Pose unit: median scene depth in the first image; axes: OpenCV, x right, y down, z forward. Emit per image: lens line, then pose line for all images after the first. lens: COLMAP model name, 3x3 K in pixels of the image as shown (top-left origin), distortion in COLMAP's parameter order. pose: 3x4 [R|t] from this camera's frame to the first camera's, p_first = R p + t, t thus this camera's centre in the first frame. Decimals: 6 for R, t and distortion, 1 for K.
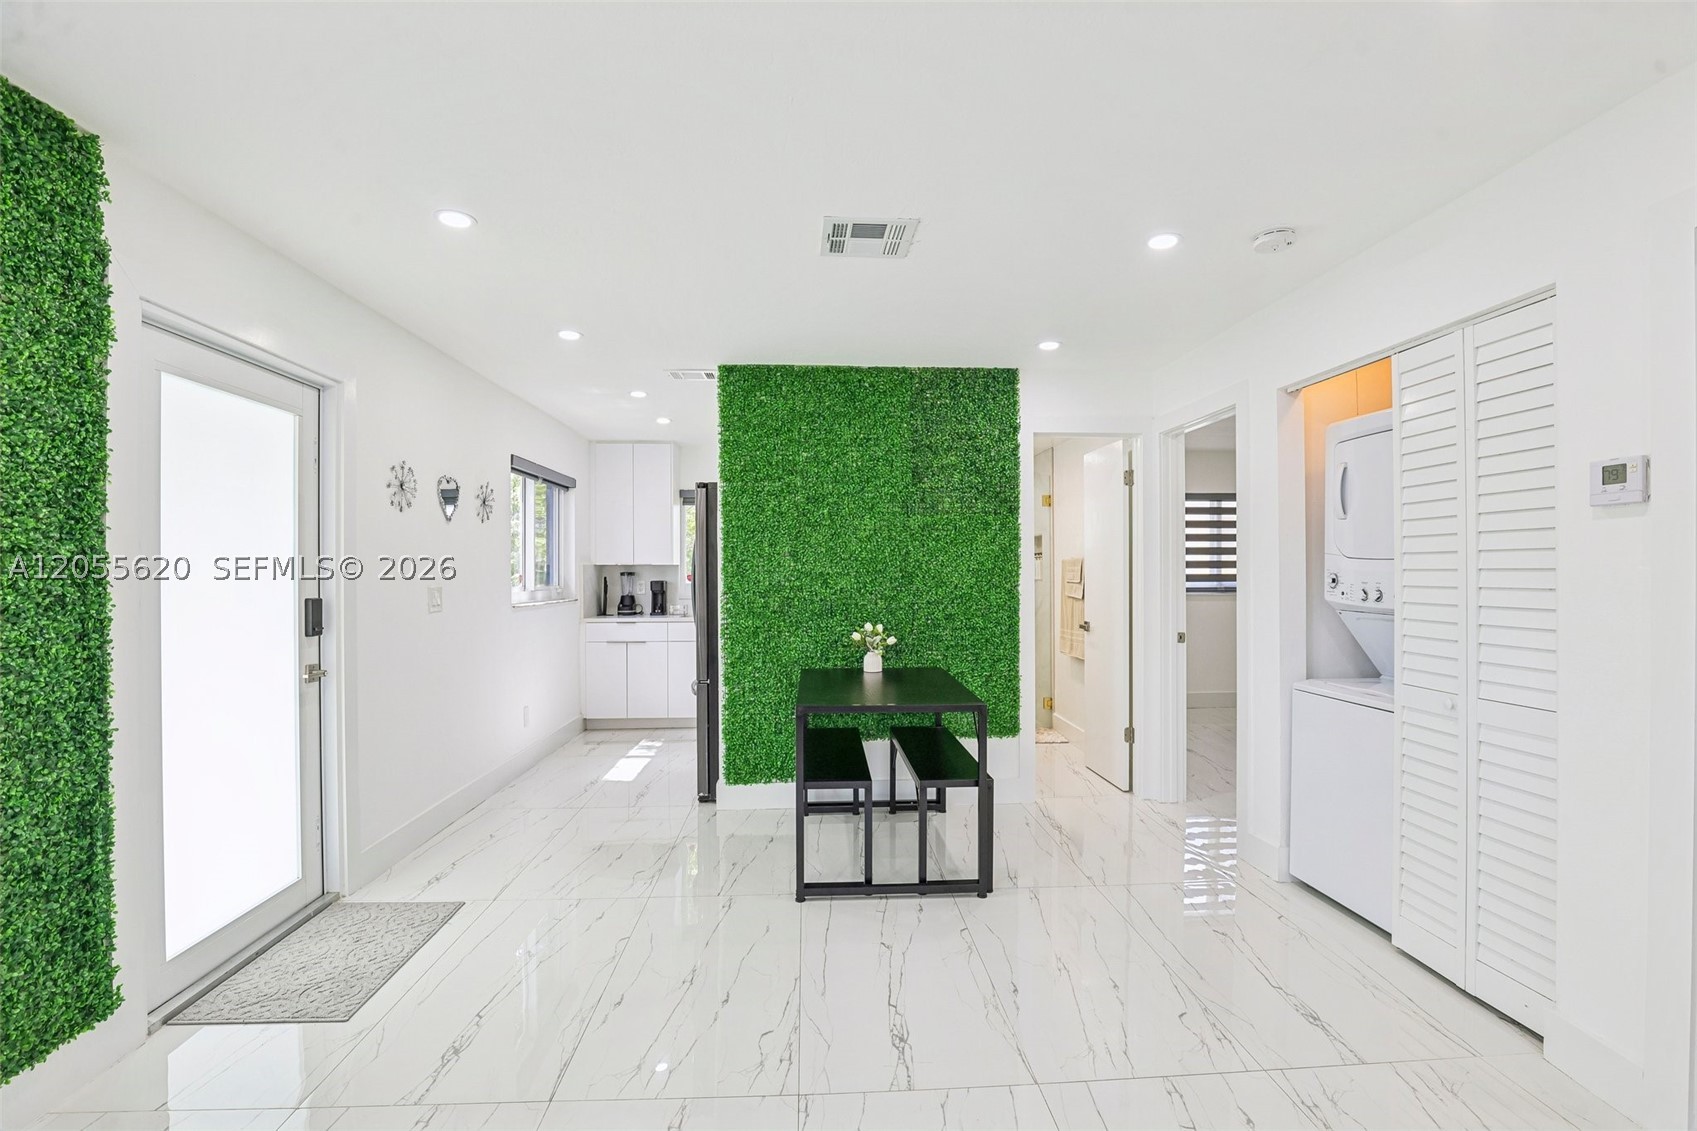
lens RADIAL K [[774.9, 0, 859.8], [0, 774.9, 571.0], [0, 0, 1]] dist [-0.043516, 0.008634]
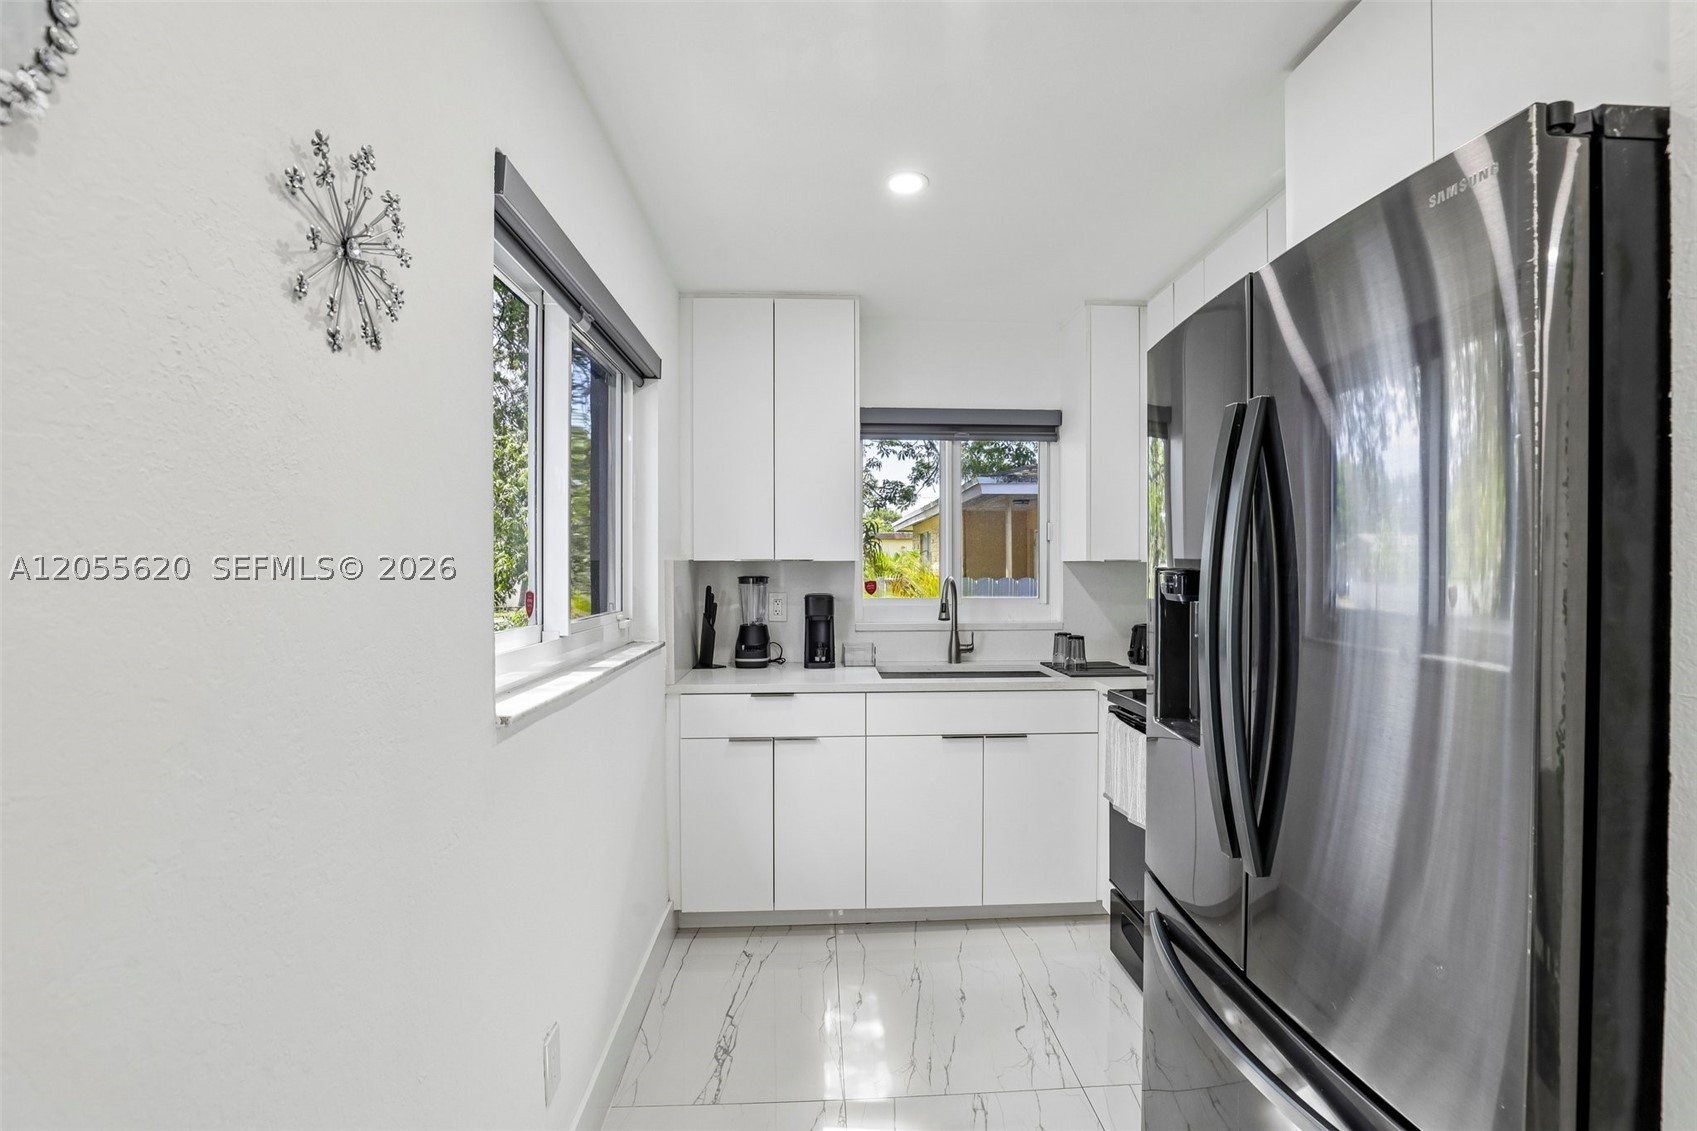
lens RADIAL K [[774.9, 0, 859.8], [0, 774.9, 571.0], [0, 0, 1]] dist [-0.043516, 0.008634]
pose [[0.999847, 0.002197, -0.017336, -0.228913], [-0.002147, 0.999993, 0.002906, -0.003258], [0.017342, -0.002868, 0.999845, 0.525748]]
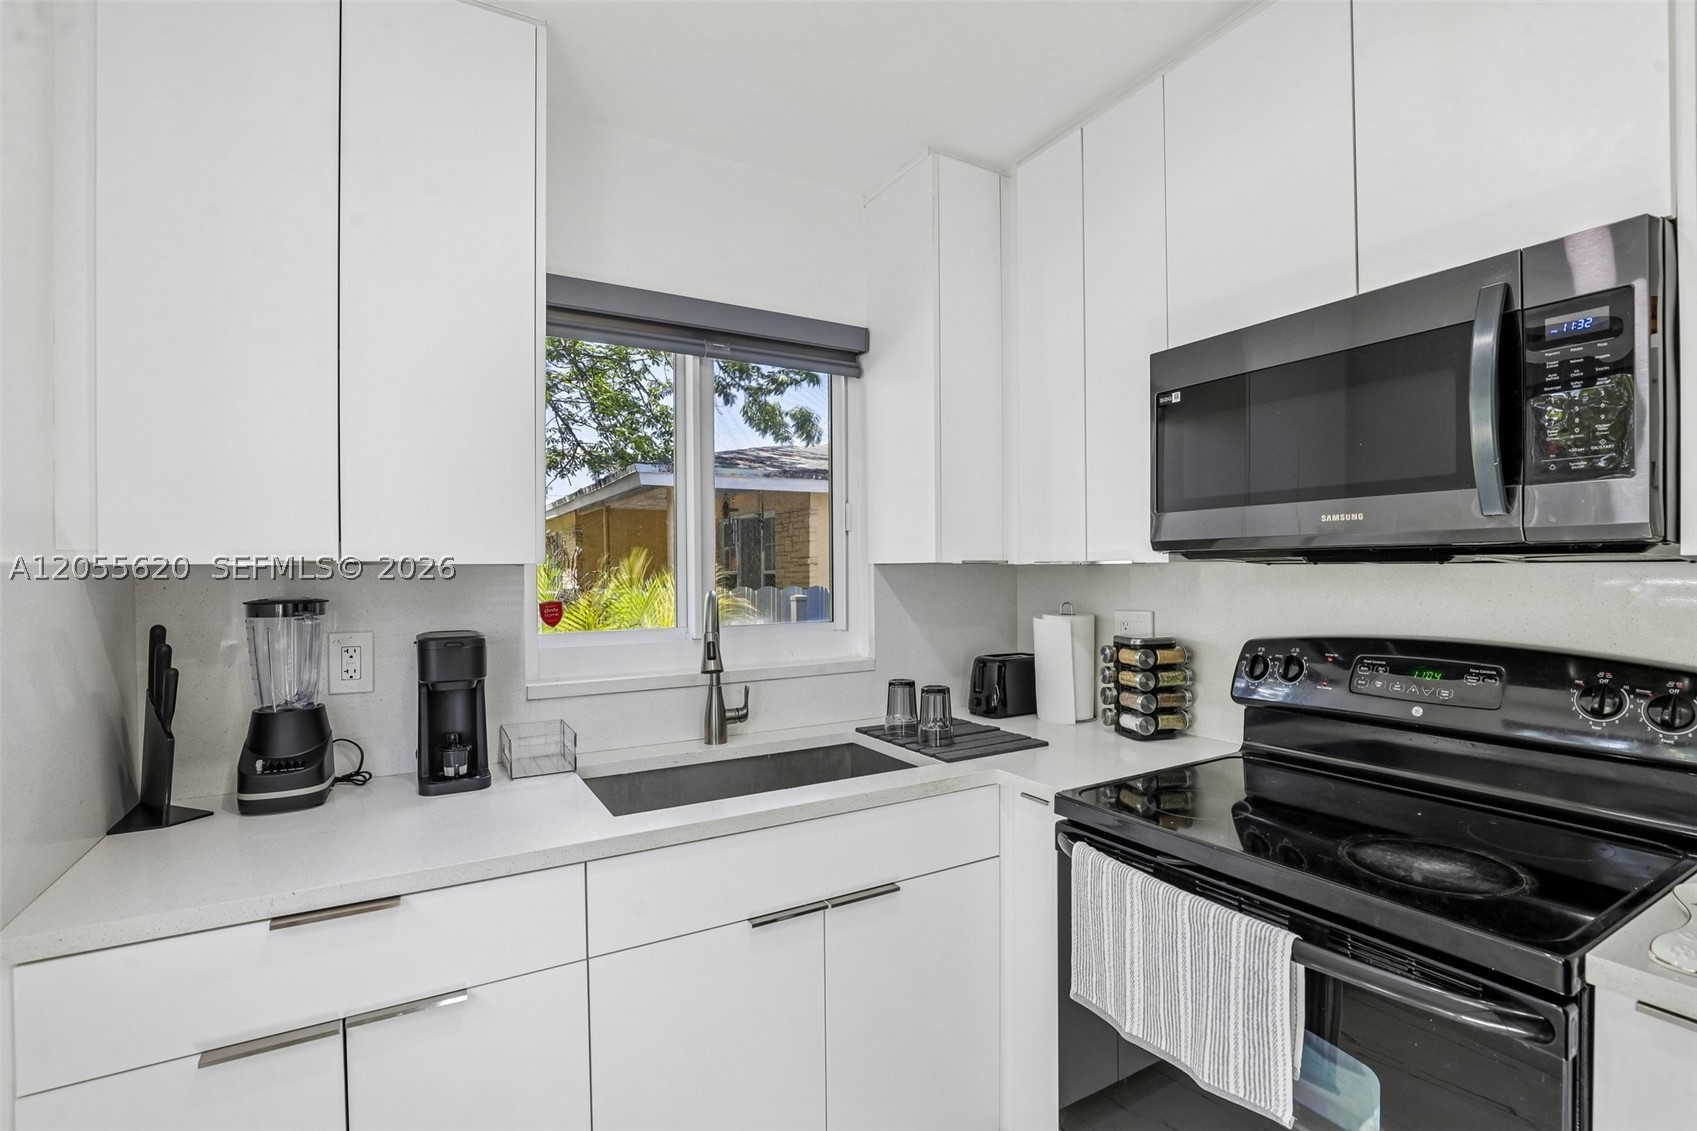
lens RADIAL K [[774.9, 0, 859.8], [0, 774.9, 571.0], [0, 0, 1]] dist [-0.043516, 0.008634]
pose [[0.896299, -0.006132, 0.443408, -0.254381], [0.007598, 0.999970, -0.001530, -0.004842], [-0.443385, 0.004740, 0.896319, 0.749545]]
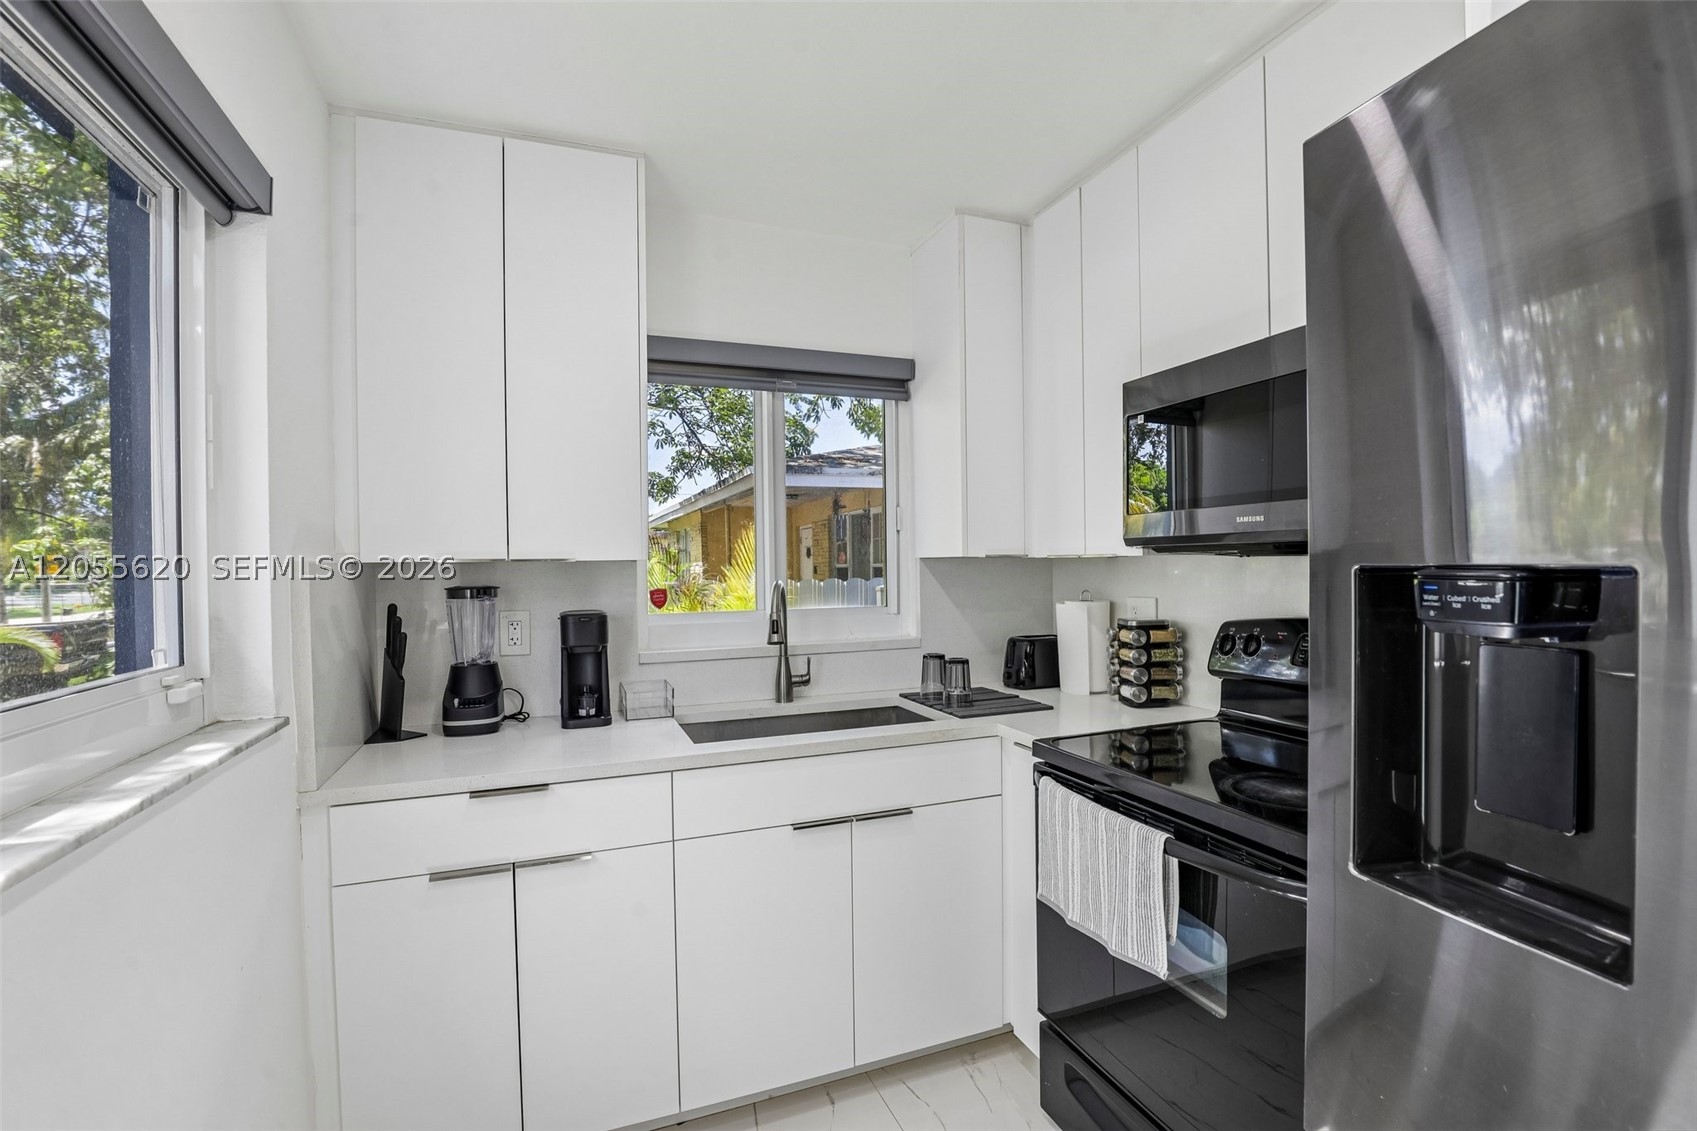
lens RADIAL K [[774.9, 0, 859.8], [0, 774.9, 571.0], [0, 0, 1]] dist [-0.043516, 0.008634]
pose [[0.954617, -0.013465, 0.297531, -0.248311], [0.012303, 0.999908, 0.005780, -0.004360], [-0.297581, -0.001858, 0.954695, 0.677090]]
